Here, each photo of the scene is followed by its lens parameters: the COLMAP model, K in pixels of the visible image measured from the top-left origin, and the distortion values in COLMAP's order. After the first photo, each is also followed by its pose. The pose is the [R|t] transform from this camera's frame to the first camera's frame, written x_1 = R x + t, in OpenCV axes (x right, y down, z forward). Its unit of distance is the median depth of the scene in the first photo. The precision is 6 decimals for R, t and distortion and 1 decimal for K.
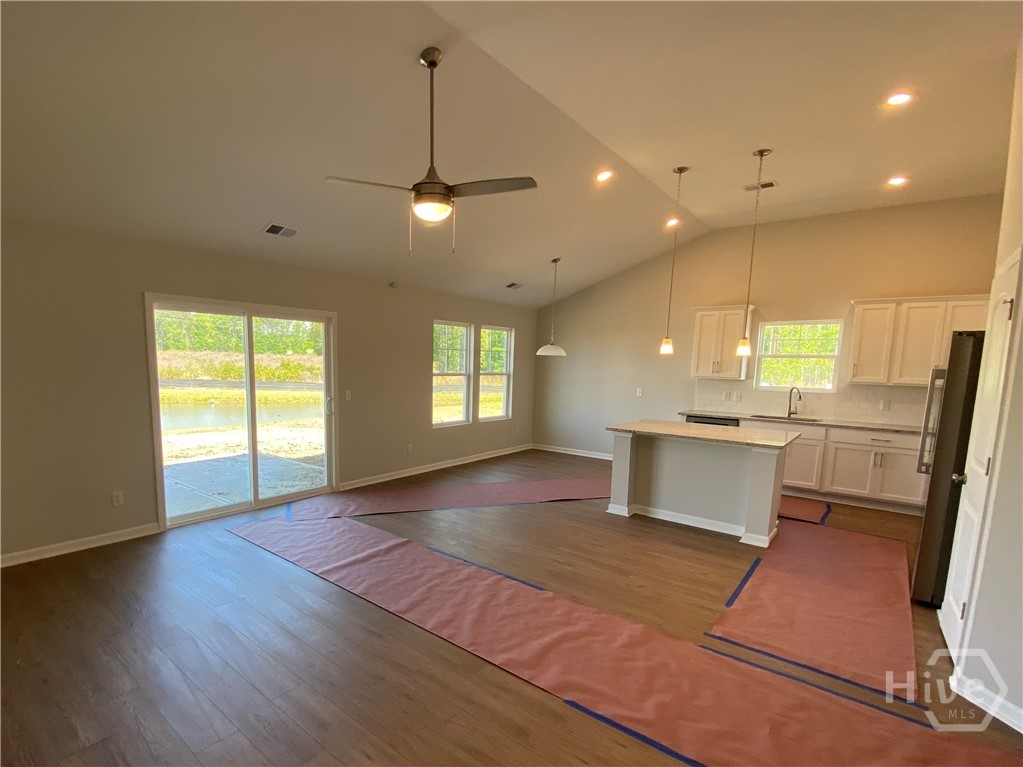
lens RADIAL K [[421.7, 0, 511.5], [0, 421.7, 383.5], [0, 0, 1]] dist [-0.000296, -0.000099]
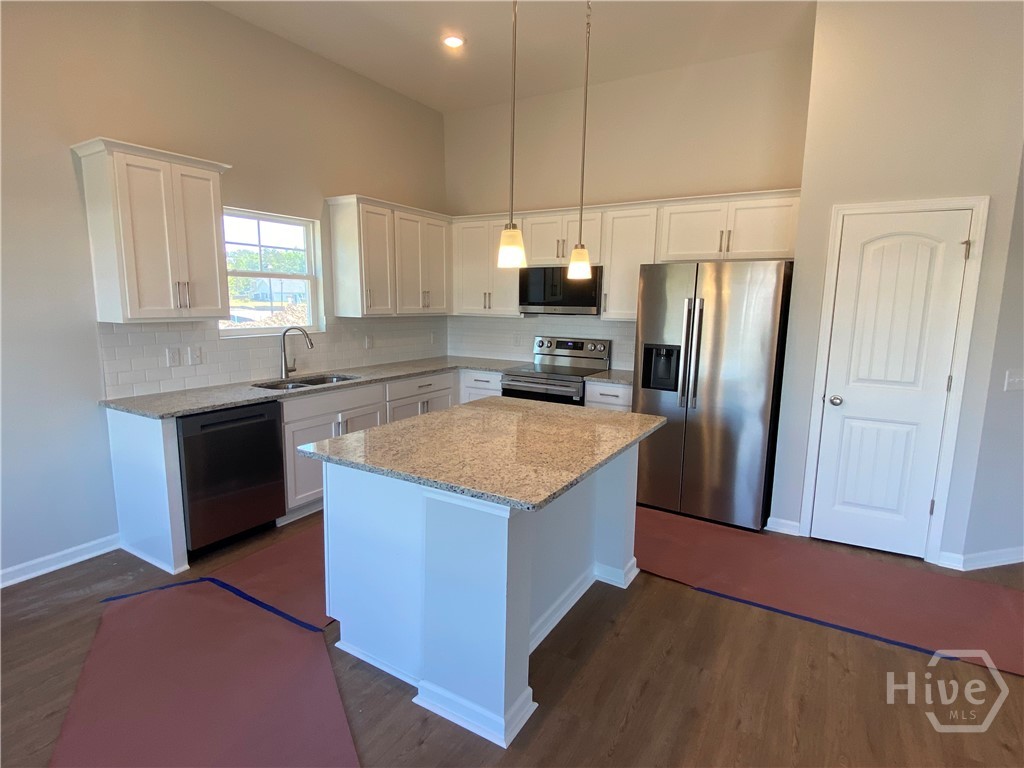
lens RADIAL K [[525.6, 0, 512.0], [0, 525.6, 384.0], [0, 0, 1]] dist [0.004198, 0.000398]
pose [[-0.023682, -0.182935, 0.982840, -0.102772], [0.035731, 0.982332, 0.183702, -0.043816], [-0.999081, 0.039468, -0.016727, 0.797454]]
